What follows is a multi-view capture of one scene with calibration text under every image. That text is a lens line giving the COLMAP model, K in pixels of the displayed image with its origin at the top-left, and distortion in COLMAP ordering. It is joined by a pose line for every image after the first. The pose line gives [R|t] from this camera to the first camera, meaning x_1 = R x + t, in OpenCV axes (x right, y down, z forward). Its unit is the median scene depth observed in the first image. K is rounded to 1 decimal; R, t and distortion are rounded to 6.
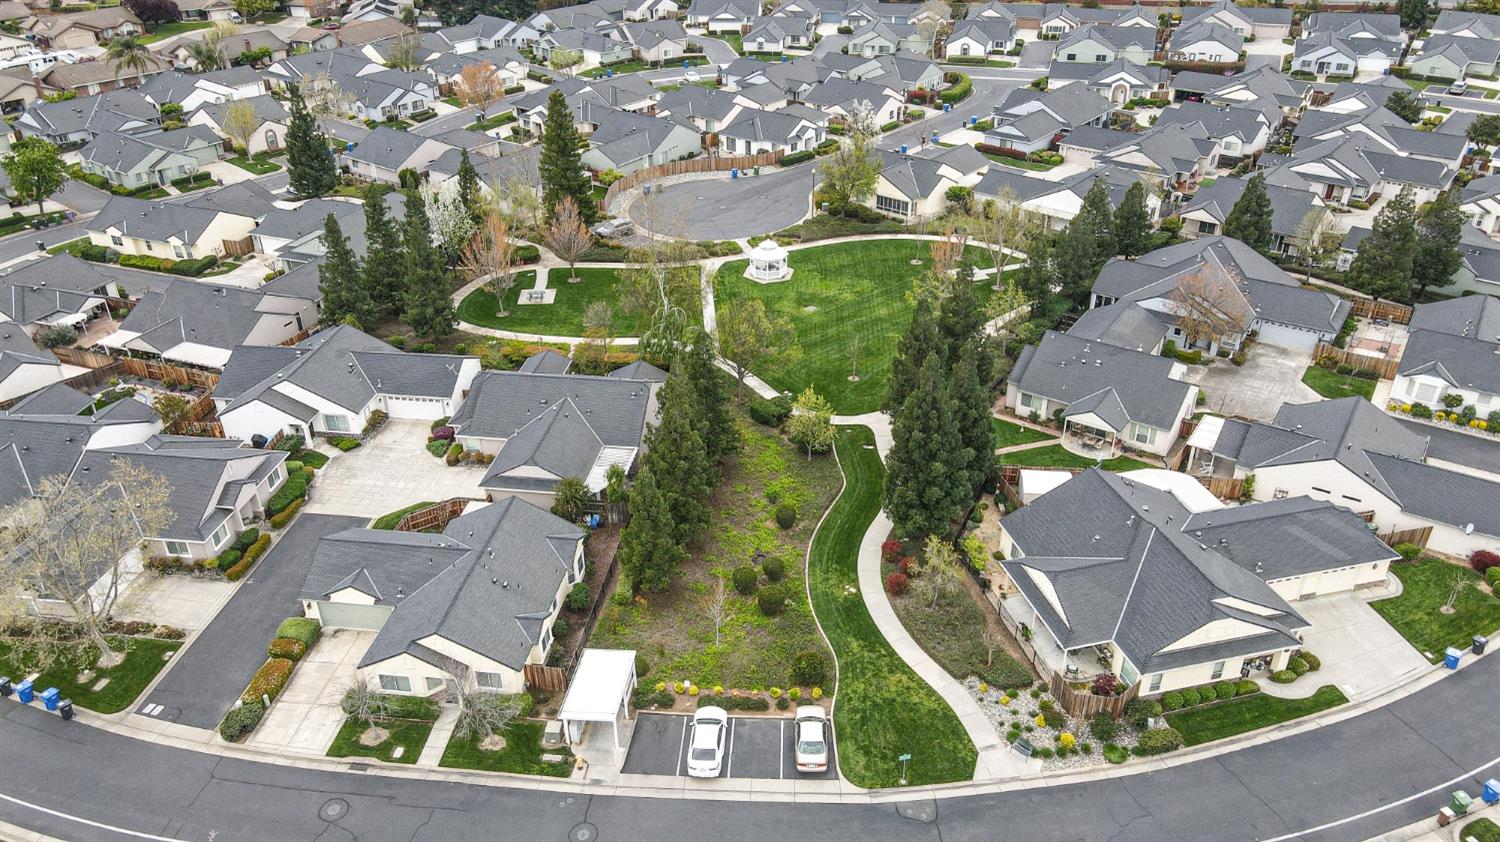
lens RADIAL K [[1108.9, 0, 754.2], [0, 1108.9, 413.9], [0, 0, 1]] dist [-0.007190, 0.089211]
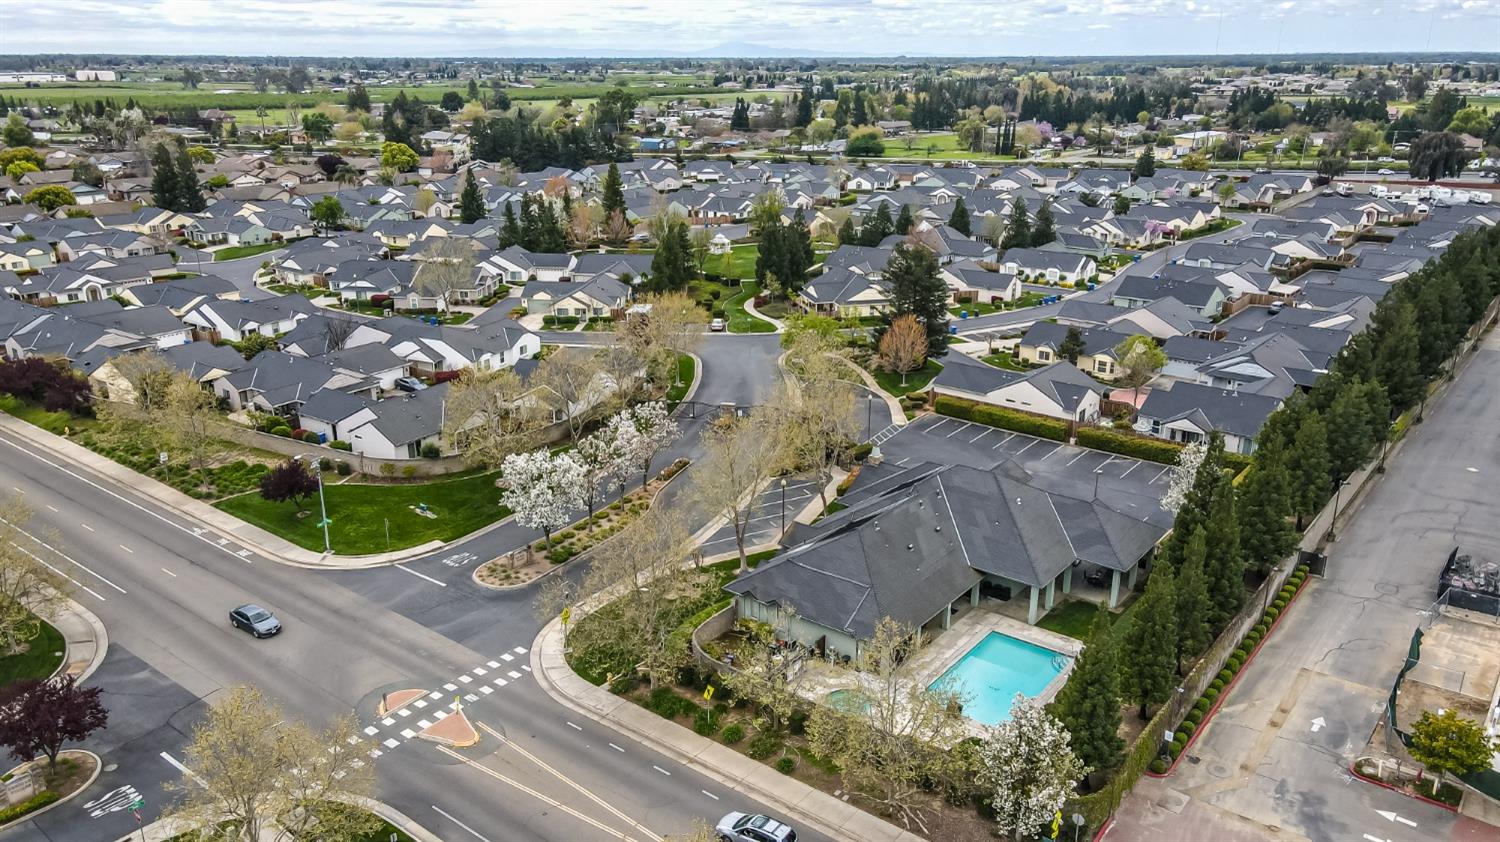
lens RADIAL K [[1134.6, 0, 732.3], [0, 1134.6, 418.9], [0, 0, 1]] dist [-0.016983, 0.104510]
pose [[0.999735, 0.017316, -0.015157, 0.065607], [-0.020070, 0.978323, -0.206110, 0.534645], [0.011260, 0.206360, 0.978411, -0.818909]]
